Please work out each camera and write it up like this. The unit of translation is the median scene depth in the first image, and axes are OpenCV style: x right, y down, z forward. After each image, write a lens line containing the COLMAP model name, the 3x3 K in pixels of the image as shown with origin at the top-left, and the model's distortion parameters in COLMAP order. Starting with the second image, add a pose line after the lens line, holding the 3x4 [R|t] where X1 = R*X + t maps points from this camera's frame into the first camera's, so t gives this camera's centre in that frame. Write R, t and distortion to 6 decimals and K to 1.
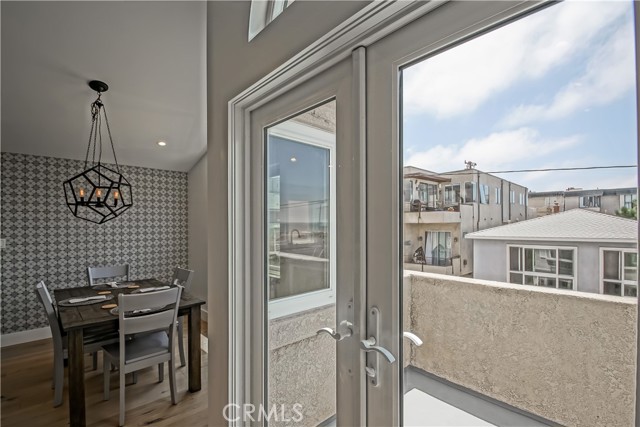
lens RADIAL K [[286.5, 0, 319.8], [0, 286.5, 225.1], [0, 0, 1]] dist [-0.001651, -0.000692]
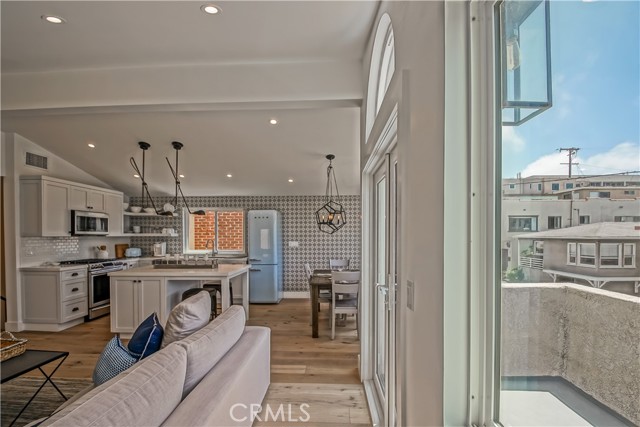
lens RADIAL K [[290.8, 0, 318.6], [0, 290.8, 239.6], [0, 0, 1]] dist [-0.000447, -0.000985]
pose [[0.701193, 0.016749, -0.712775, 0.467407], [-0.004844, 0.999813, 0.018729, -0.003039], [0.712955, -0.009680, 0.701143, -0.324333]]
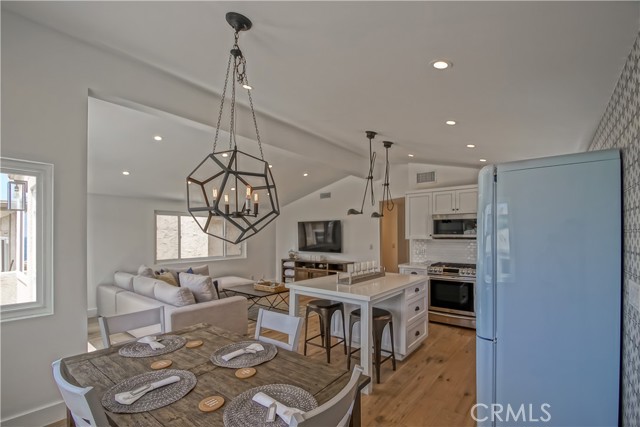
lens RADIAL K [[287.2, 0, 320.0], [0, 287.2, 235.6], [0, 0, 1]] dist [0.000412, -0.001070]
pose [[-0.989262, 0.008535, -0.145905, -0.832537], [0.007995, 0.999959, 0.004283, -0.020188], [0.145936, 0.003071, -0.989289, 1.597090]]
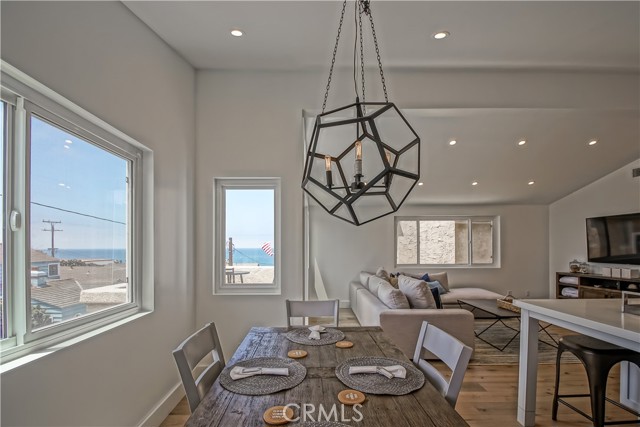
lens RADIAL K [[287.2, 0, 316.0], [0, 287.2, 247.4], [0, 0, 1]] dist [0.017082, -0.016613]
pose [[-0.736025, 0.009104, 0.676894, -1.011261], [0.010570, 0.999942, -0.001955, 0.034205], [-0.676872, 0.005716, -0.736078, 1.360250]]
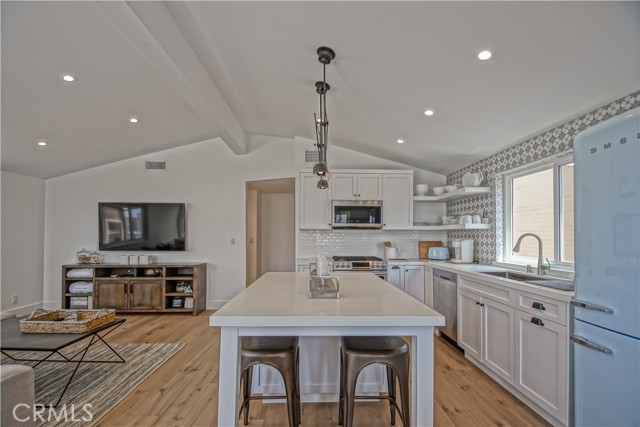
lens RADIAL K [[285.2, 0, 319.0], [0, 285.2, 229.4], [0, 0, 1]] dist [-0.001995, -0.001216]
pose [[-0.662946, -0.014275, -0.748531, -0.615934], [-0.001814, 0.999846, -0.017462, 0.046990], [0.748665, -0.010218, -0.662870, 0.830051]]
